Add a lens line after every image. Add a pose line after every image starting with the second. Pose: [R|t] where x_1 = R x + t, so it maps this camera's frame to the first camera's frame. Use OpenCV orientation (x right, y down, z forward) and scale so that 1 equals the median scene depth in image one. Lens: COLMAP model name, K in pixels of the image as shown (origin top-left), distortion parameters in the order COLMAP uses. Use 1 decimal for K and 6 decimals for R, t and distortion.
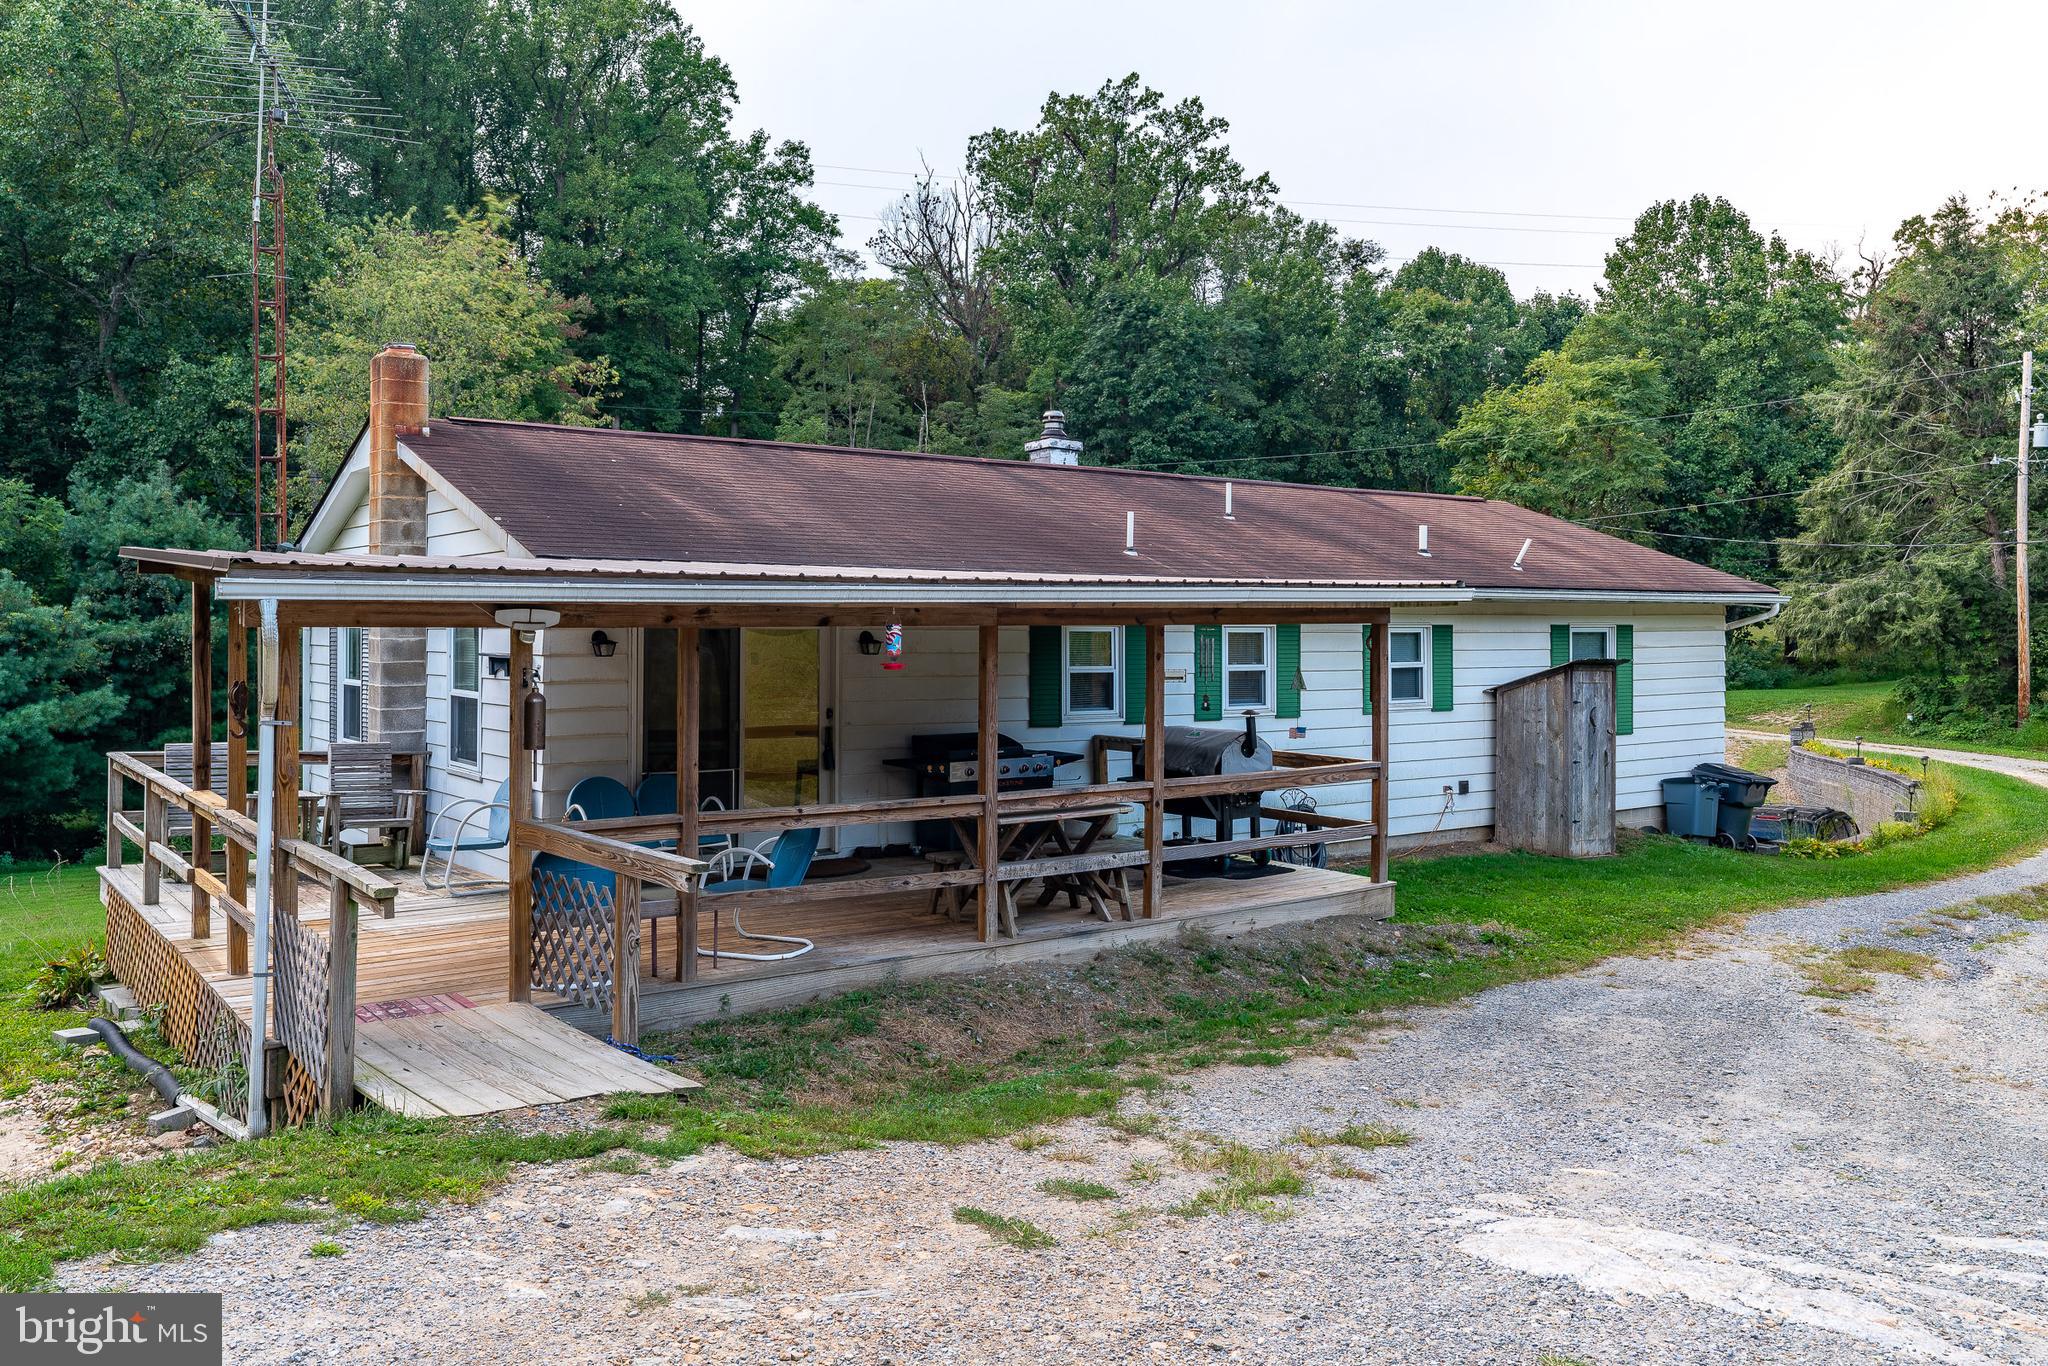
lens RADIAL K [[1645.9, 0, 1024.3], [0, 1645.9, 630.7], [0, 0, 1]] dist [0.012446, 0.002248]
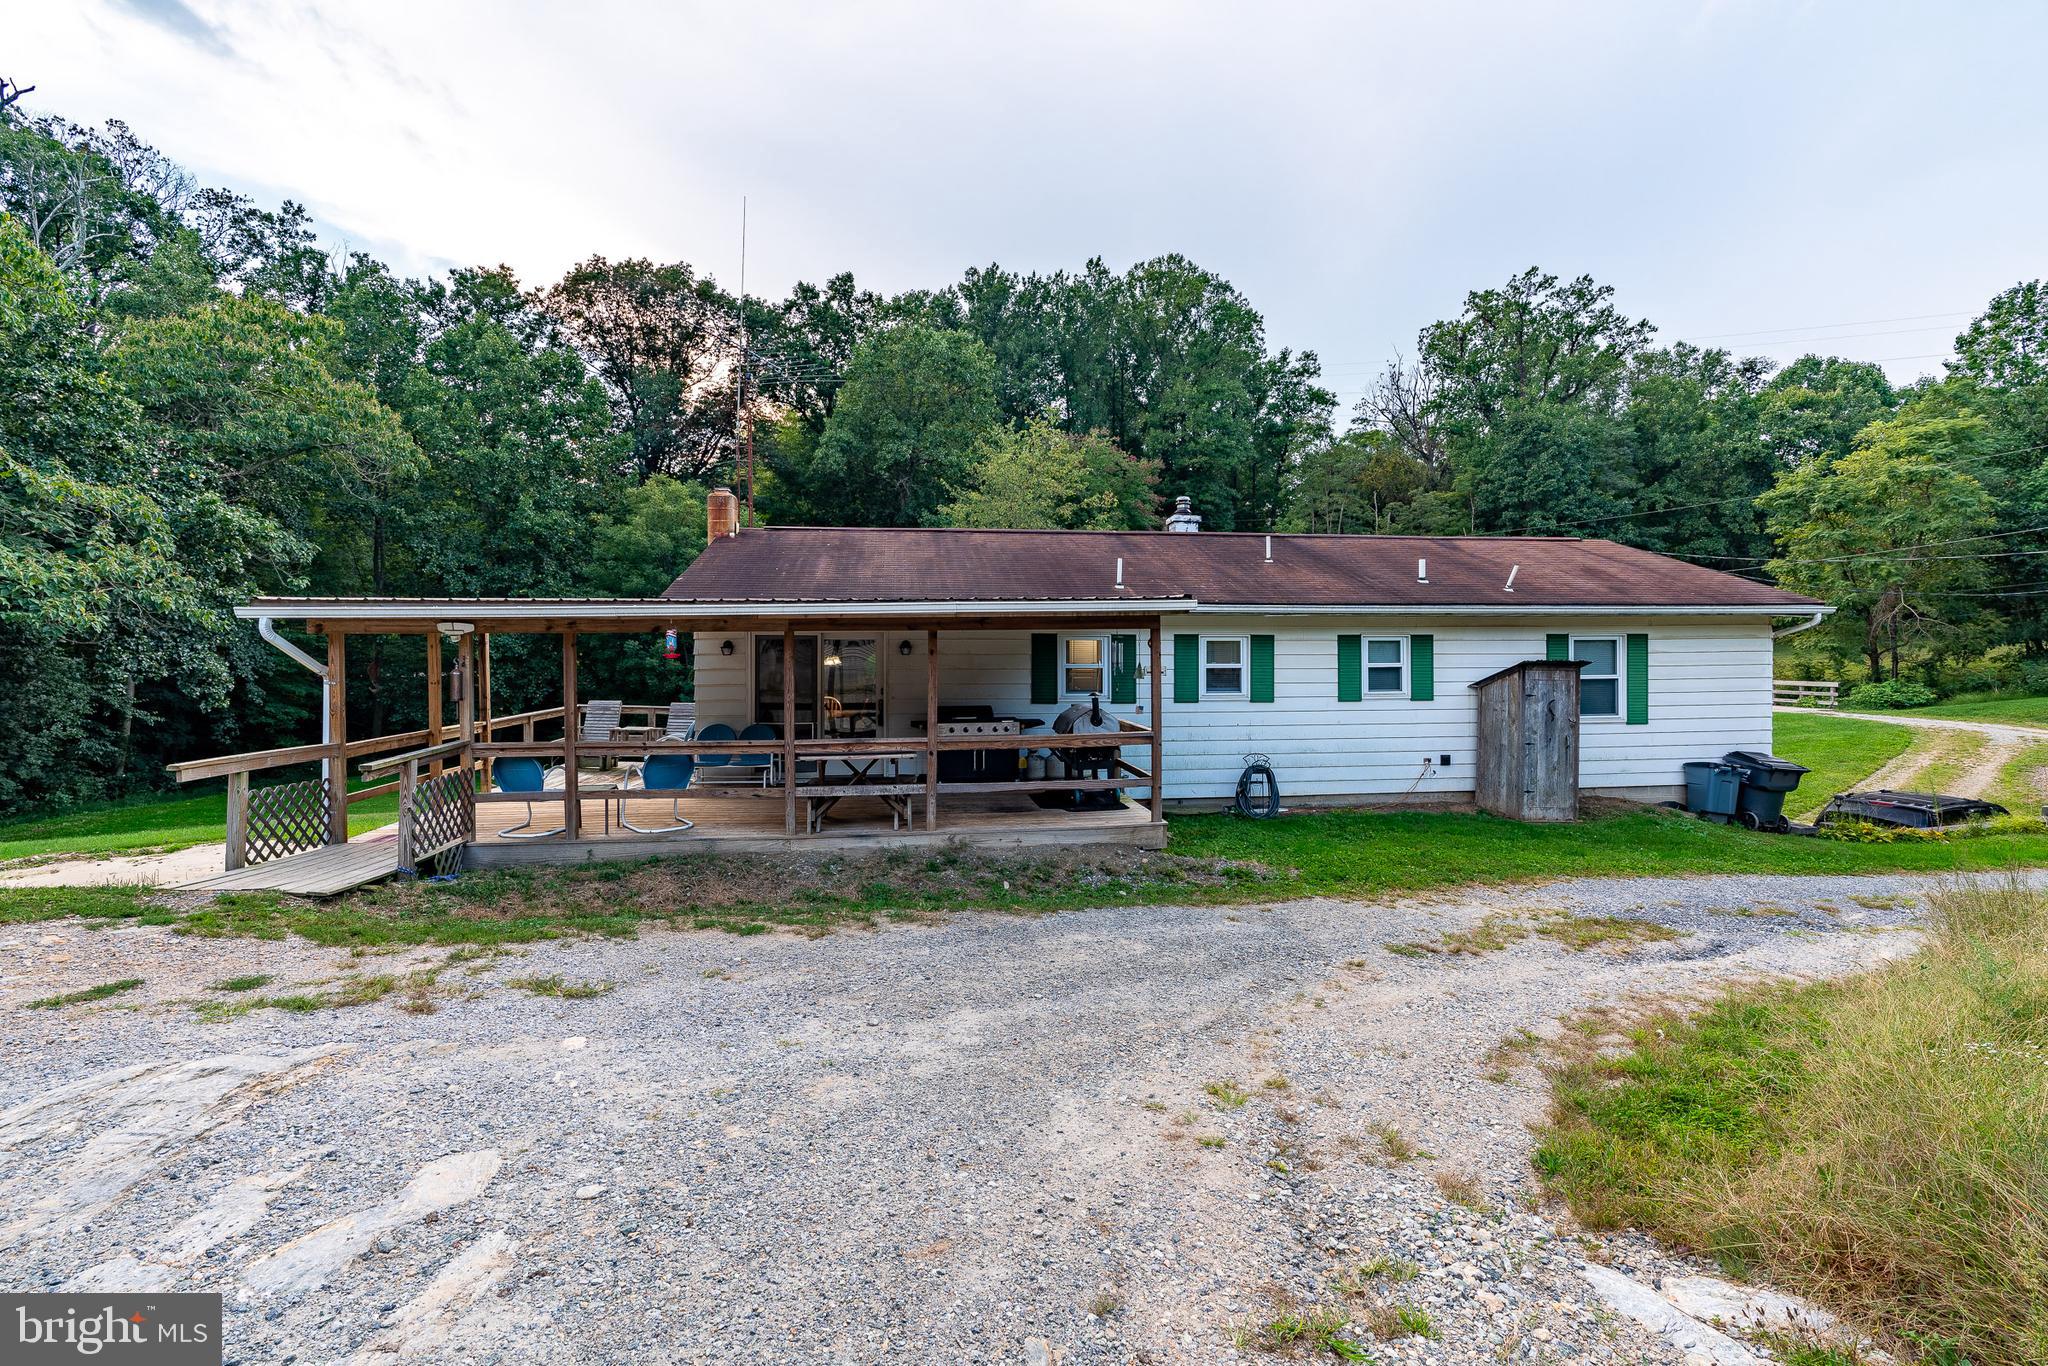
lens RADIAL K [[948.1, 0, 1020.9], [0, 948.1, 662.4], [0, 0, 1]] dist [-0.012200, 0.006744]
pose [[0.867333, 0.000464, -0.497727, 0.092606], [0.003946, 0.999962, 0.007807, 0.003000], [0.497712, -0.008735, 0.867298, 0.050722]]
